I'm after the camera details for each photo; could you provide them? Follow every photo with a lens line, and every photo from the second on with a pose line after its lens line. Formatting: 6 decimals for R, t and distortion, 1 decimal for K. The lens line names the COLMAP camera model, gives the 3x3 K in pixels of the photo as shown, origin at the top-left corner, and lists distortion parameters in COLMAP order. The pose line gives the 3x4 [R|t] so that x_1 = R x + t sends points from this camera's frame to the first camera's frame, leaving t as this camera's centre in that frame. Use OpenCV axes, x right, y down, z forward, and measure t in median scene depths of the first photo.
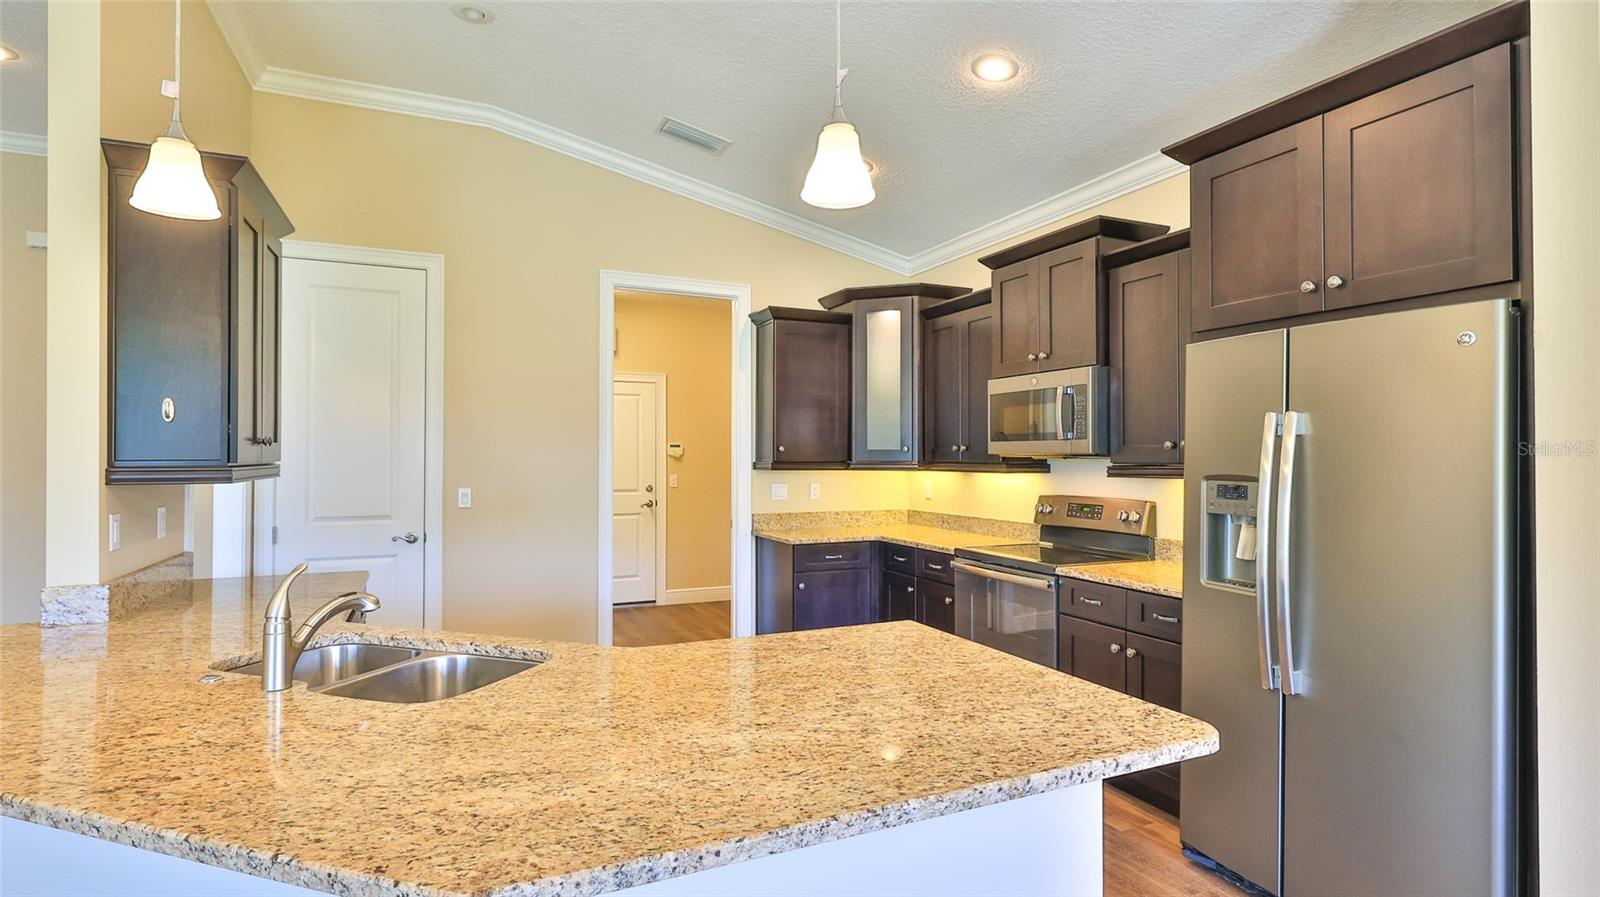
lens RADIAL K [[794.9, 0, 808.7], [0, 794.9, 452.5], [0, 0, 1]] dist [-0.005553, -0.000419]
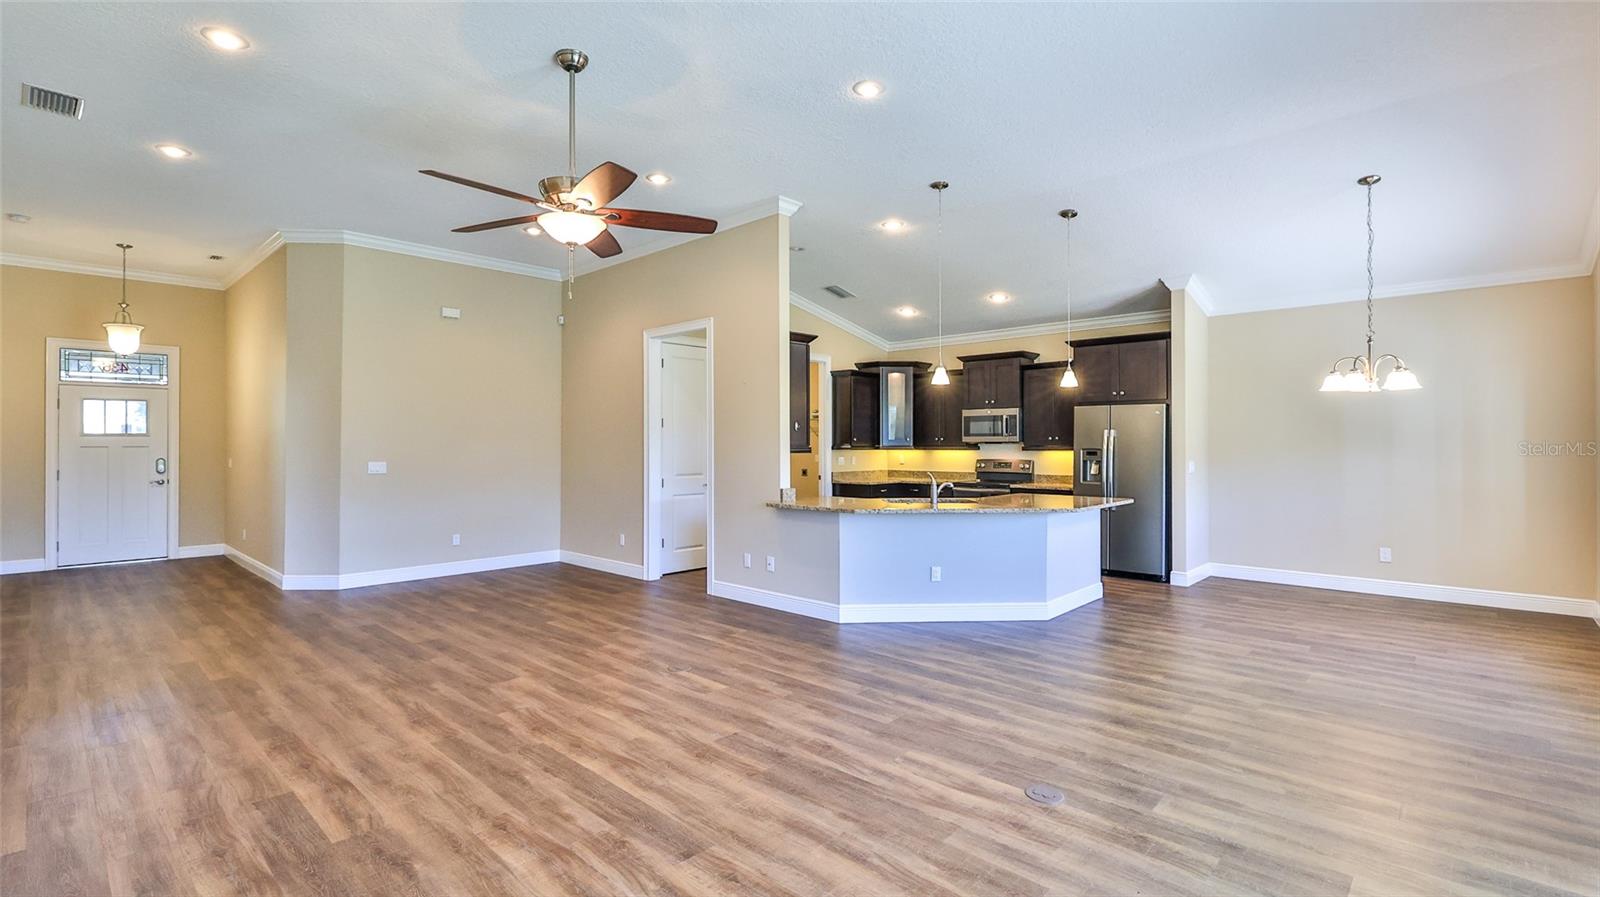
lens RADIAL K [[713.5, 0, 793.0], [0, 713.5, 452.9], [0, 0, 1]] dist [0.009938, 0.000168]
pose [[0.926751, -0.011714, 0.375492, -1.122648], [0.003318, 0.999730, 0.023000, -0.016530], [-0.375660, -0.020069, 0.926540, -0.830178]]
